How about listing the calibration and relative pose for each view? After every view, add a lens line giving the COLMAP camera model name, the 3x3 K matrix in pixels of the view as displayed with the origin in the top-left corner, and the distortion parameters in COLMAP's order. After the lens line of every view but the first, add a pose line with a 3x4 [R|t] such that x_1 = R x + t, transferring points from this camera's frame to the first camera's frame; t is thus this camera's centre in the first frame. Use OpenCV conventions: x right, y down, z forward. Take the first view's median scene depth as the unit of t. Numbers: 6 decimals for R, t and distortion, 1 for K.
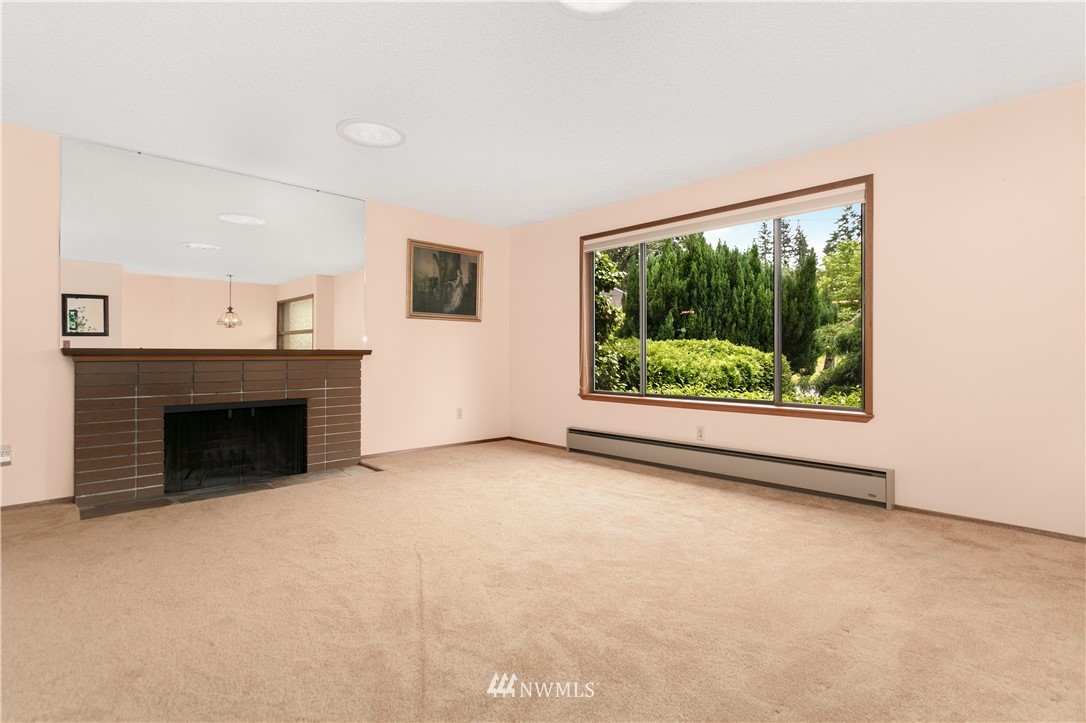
lens RADIAL K [[517.1, 0, 546.1], [0, 517.1, 356.4], [0, 0, 1]] dist [-0.007049, -0.001431]
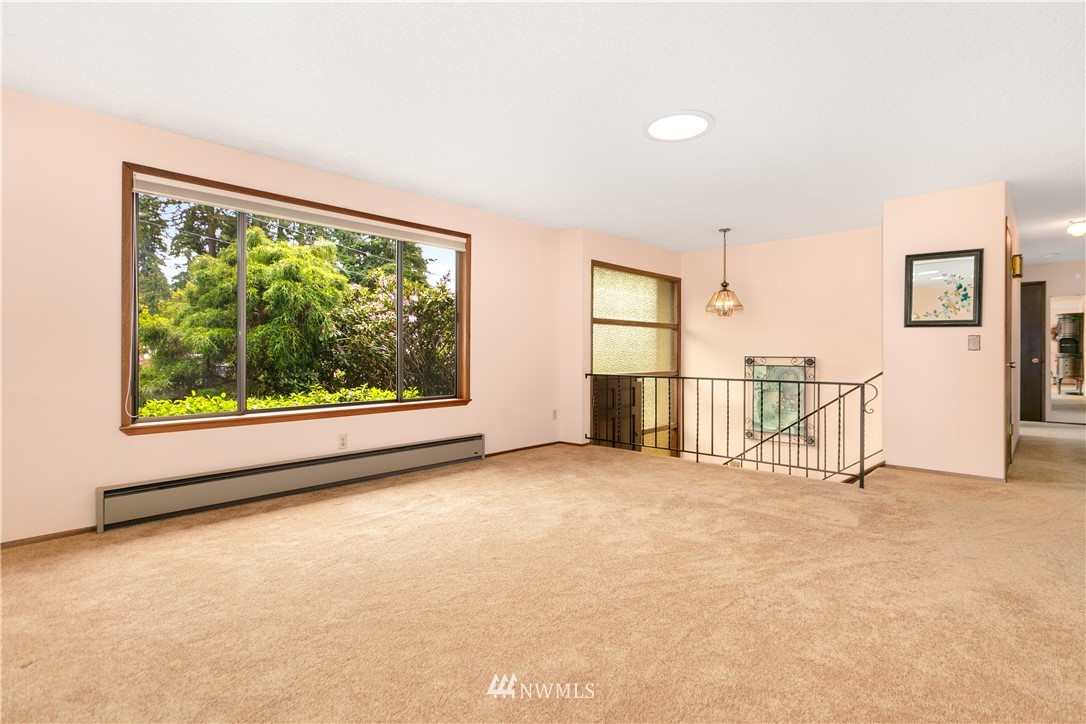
lens RADIAL K [[517.1, 0, 544.5], [0, 517.1, 357.1], [0, 0, 1]] dist [-0.007049, -0.001431]
pose [[-0.038164, -0.002556, 0.999268, -0.537620], [0.008690, 0.999958, 0.002890, -0.004539], [-0.999234, 0.008794, -0.038140, 0.539674]]
